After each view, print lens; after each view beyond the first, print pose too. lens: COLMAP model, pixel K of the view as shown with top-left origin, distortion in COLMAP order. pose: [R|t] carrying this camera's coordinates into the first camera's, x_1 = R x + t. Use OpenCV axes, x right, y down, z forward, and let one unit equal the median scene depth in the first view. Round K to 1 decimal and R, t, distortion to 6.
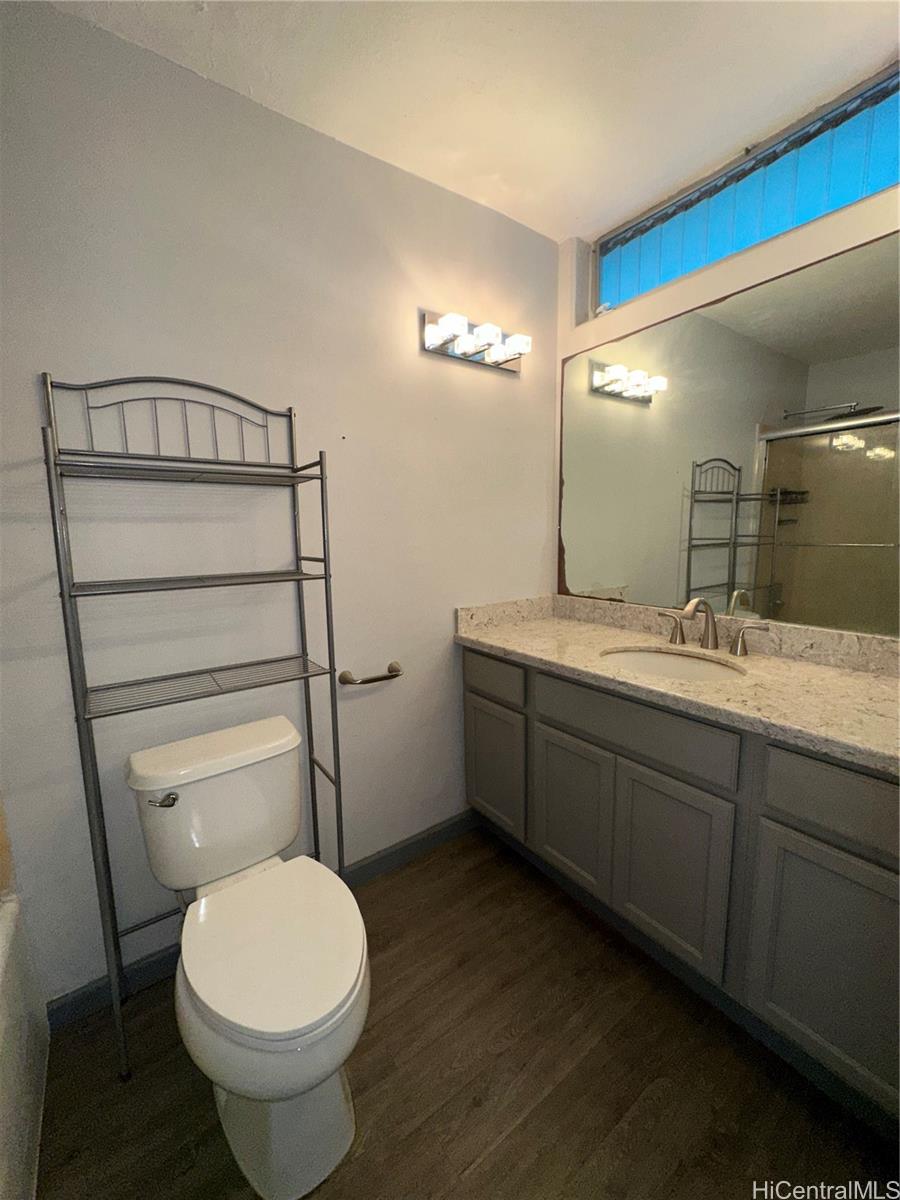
lens RADIAL K [[478.0, 0, 449.0], [0, 478.0, 599.1], [0, 0, 1]] dist [-0.001586, -0.000574]
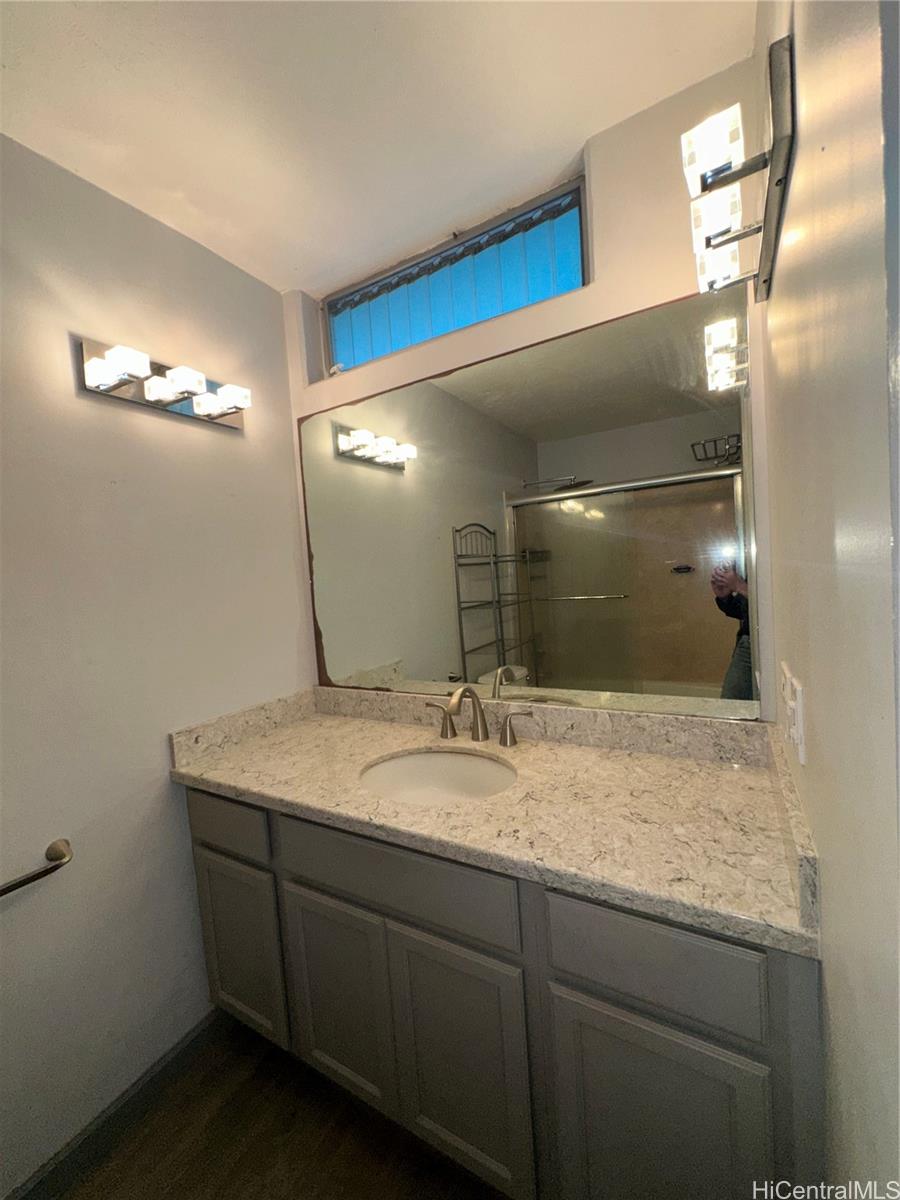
lens RADIAL K [[478.0, 0, 451.1], [0, 478.0, 598.5], [0, 0, 1]] dist [-0.001586, -0.000574]
pose [[0.909411, -0.067594, 0.410370, 0.122197], [0.112485, 0.989905, -0.086224, -0.075332], [-0.400399, 0.124573, 0.907834, 0.146210]]
